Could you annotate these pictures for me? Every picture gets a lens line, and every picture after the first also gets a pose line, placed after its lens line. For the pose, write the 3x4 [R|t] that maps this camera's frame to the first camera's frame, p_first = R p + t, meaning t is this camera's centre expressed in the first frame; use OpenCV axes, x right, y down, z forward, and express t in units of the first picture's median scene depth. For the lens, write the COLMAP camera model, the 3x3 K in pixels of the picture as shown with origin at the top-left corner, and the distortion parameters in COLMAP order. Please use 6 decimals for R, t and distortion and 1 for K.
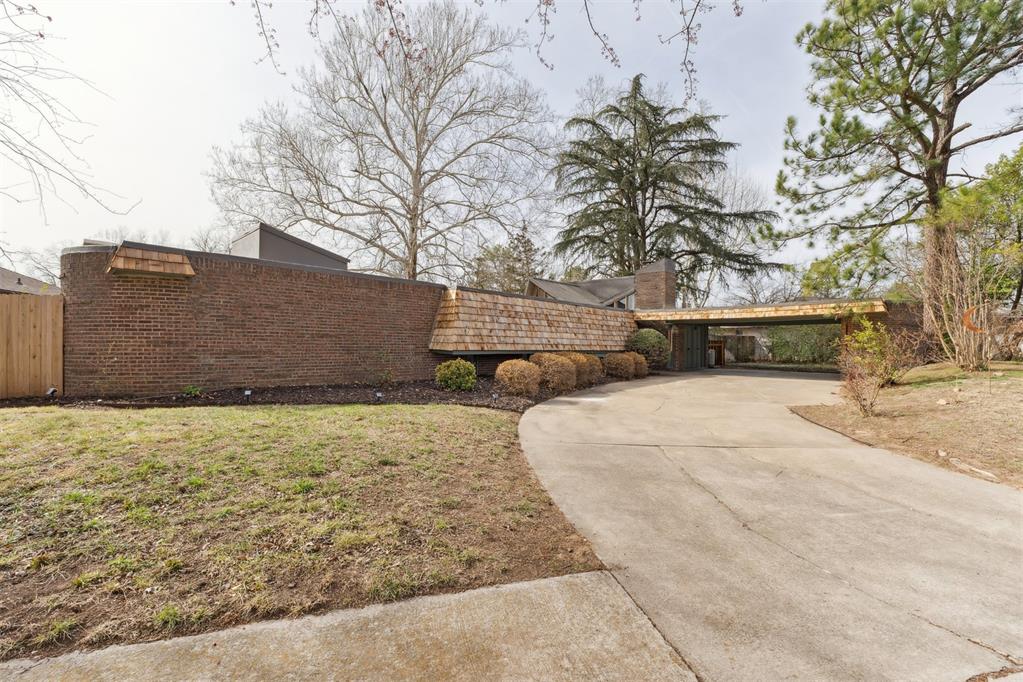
lens RADIAL K [[437.8, 0, 506.9], [0, 437.8, 343.4], [0, 0, 1]] dist [0.002812, 0.002335]
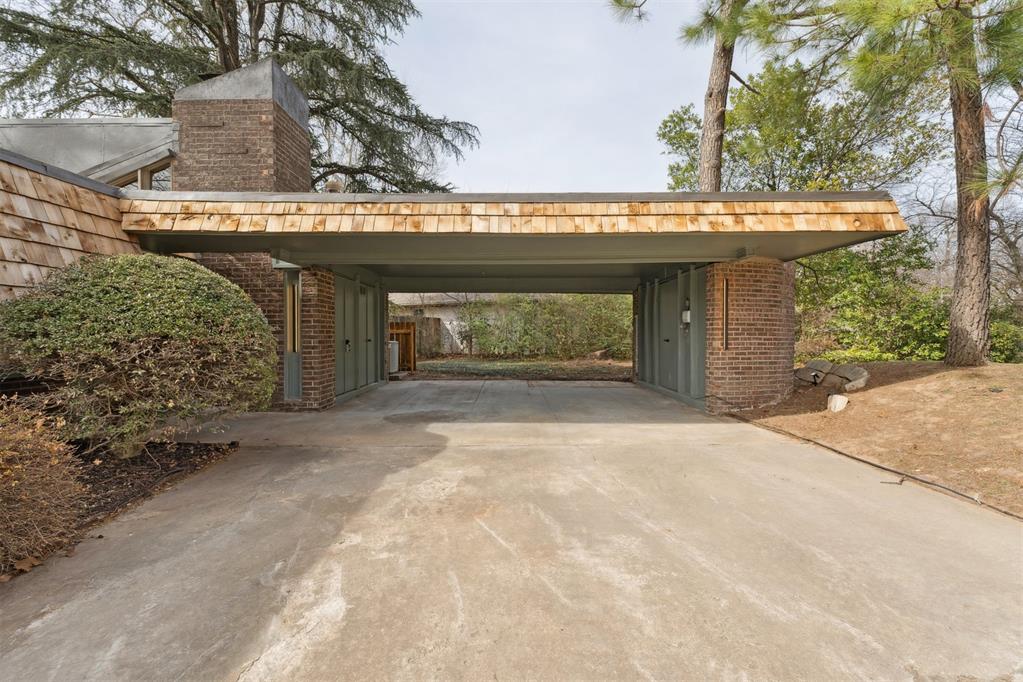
lens RADIAL K [[437.8, 0, 507.5], [0, 437.8, 337.9], [0, 0, 1]] dist [0.002812, 0.002335]
pose [[0.730272, -0.016445, 0.682958, 0.268778], [0.006255, 0.999829, 0.017387, 0.003532], [-0.683128, -0.008425, 0.730250, 0.655889]]
